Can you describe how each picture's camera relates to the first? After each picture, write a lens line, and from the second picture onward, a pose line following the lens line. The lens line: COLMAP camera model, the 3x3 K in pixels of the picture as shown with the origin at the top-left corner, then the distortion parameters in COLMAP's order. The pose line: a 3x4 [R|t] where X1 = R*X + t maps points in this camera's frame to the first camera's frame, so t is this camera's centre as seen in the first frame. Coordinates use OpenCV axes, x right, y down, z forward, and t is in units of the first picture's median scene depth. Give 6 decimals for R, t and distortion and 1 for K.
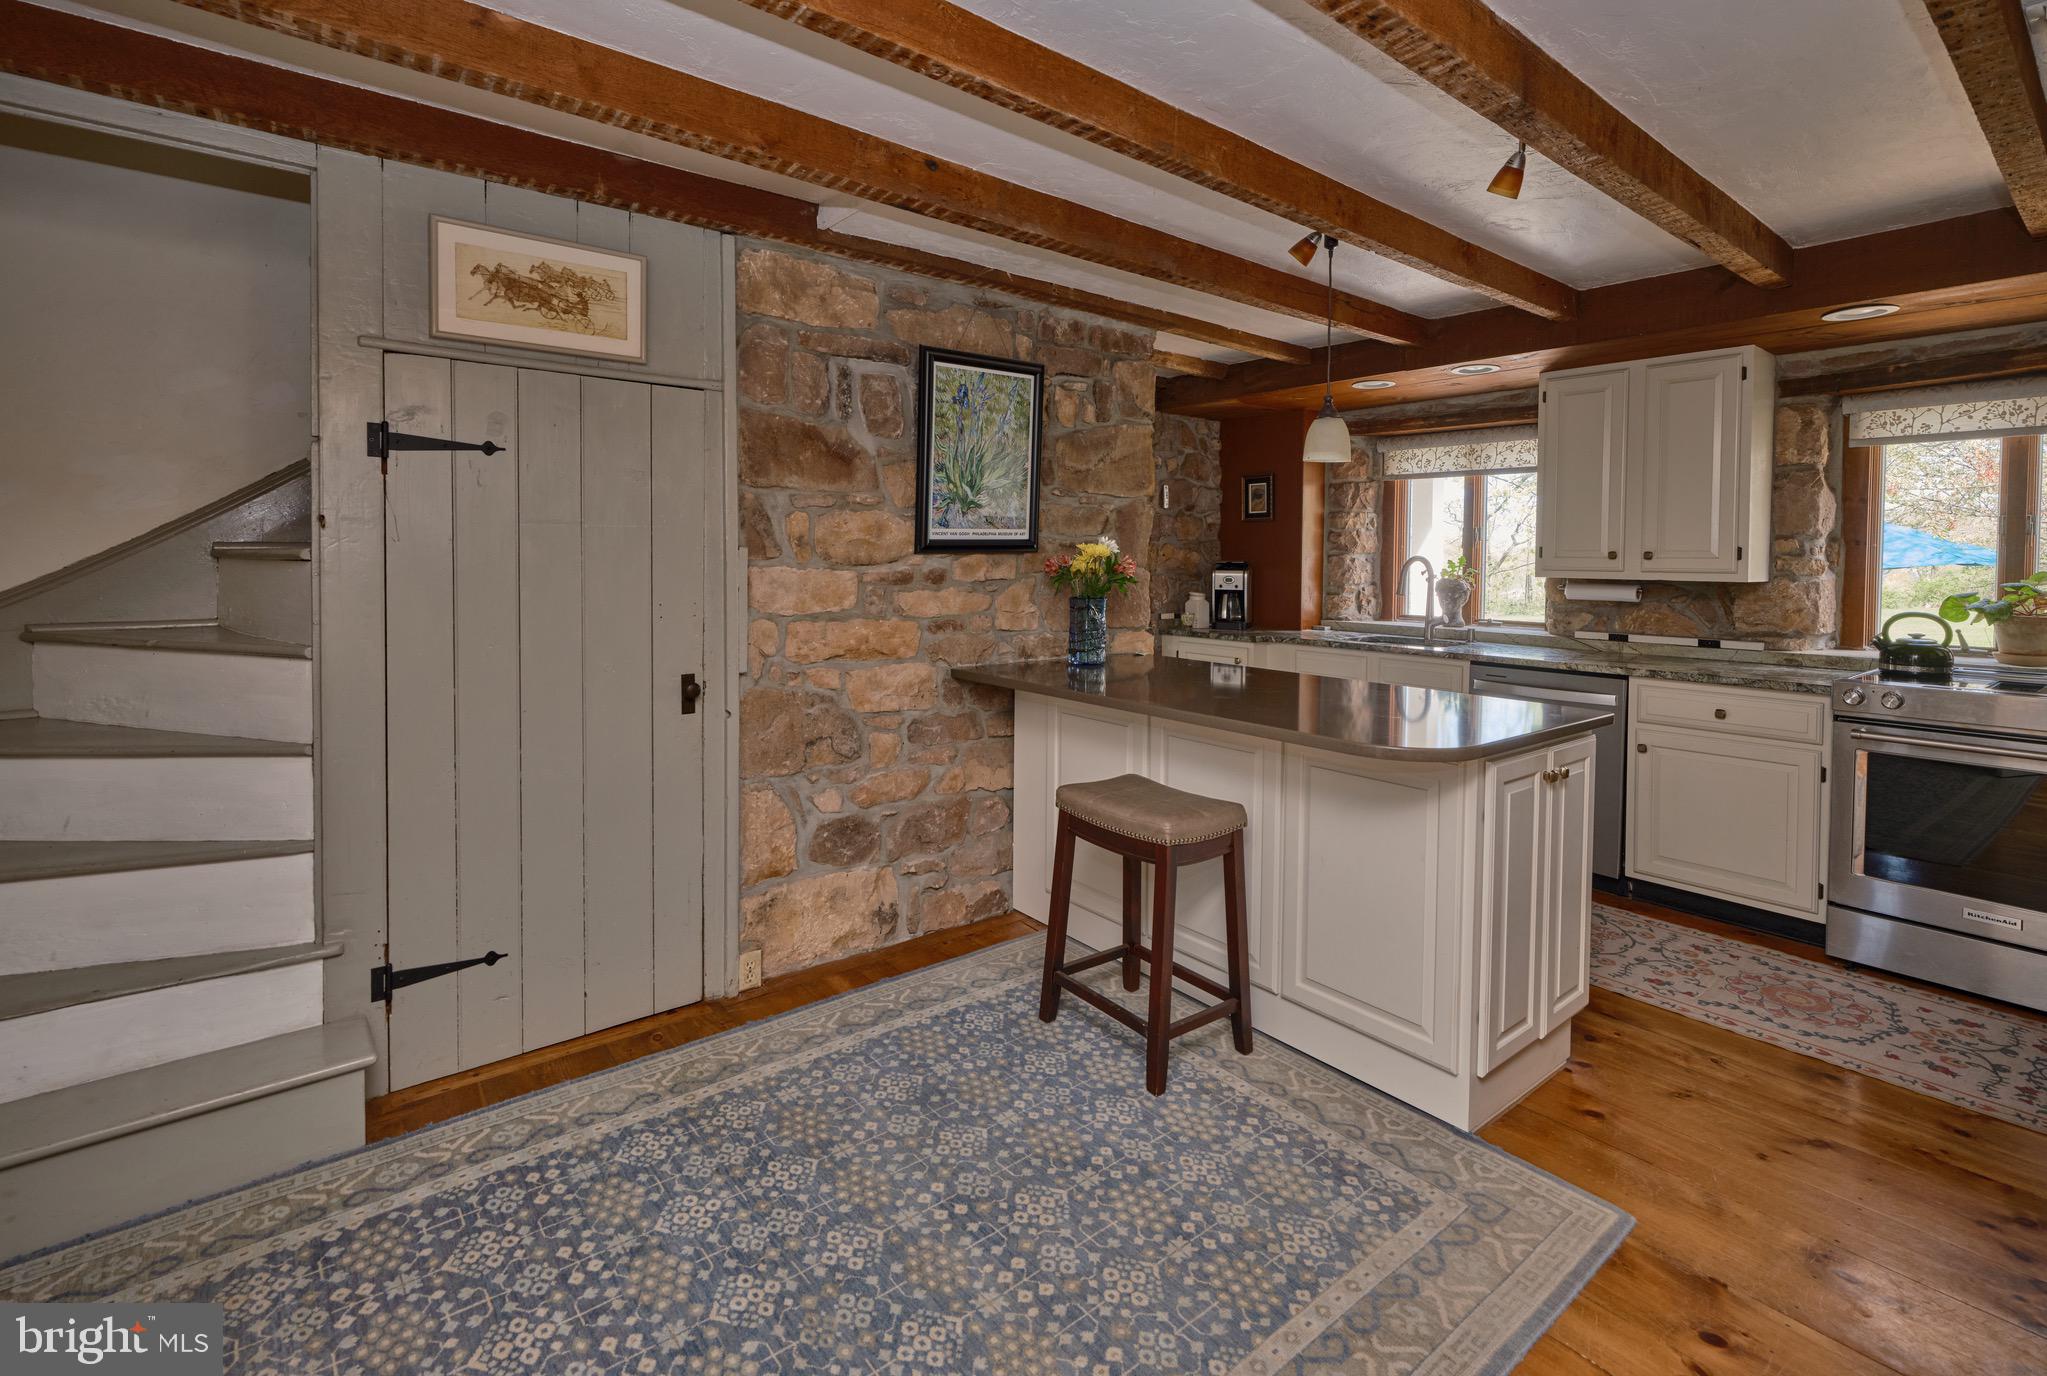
lens RADIAL K [[944.6, 0, 987.9], [0, 944.6, 590.1], [0, 0, 1]] dist [0.002022, -0.000130]
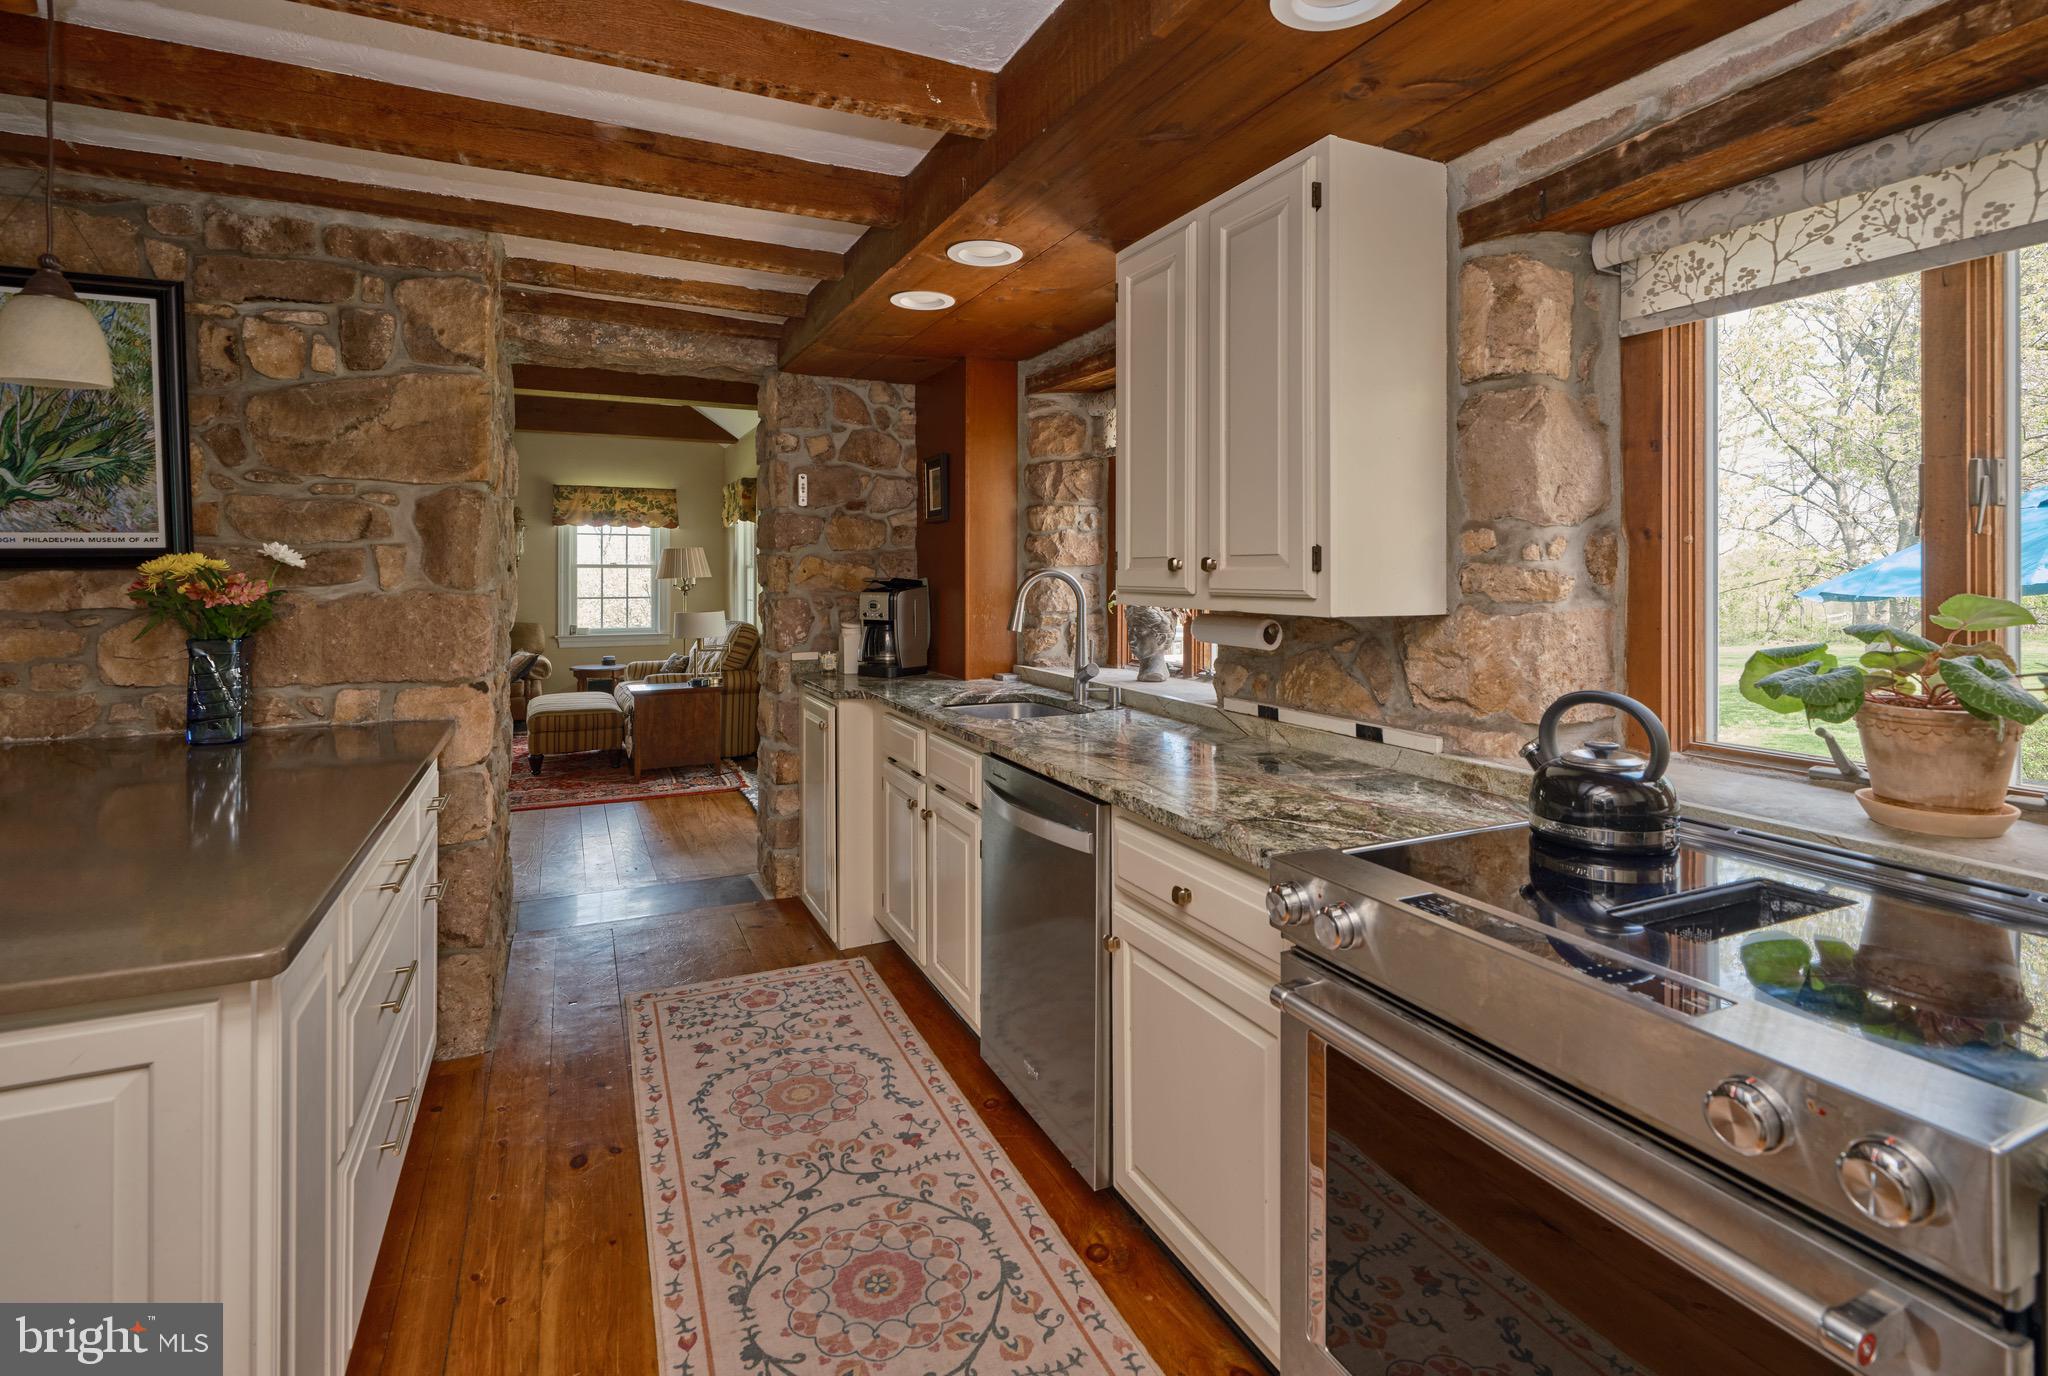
lens RADIAL K [[945.1, 0, 1073.1], [0, 945.1, 576.9], [0, 0, 1]] dist [0.002022, -0.000130]
pose [[0.972480, -0.005729, -0.232914, 0.756720], [-0.002288, 0.999415, -0.034134, -0.011738], [0.232973, 0.033727, 0.971898, 0.474331]]
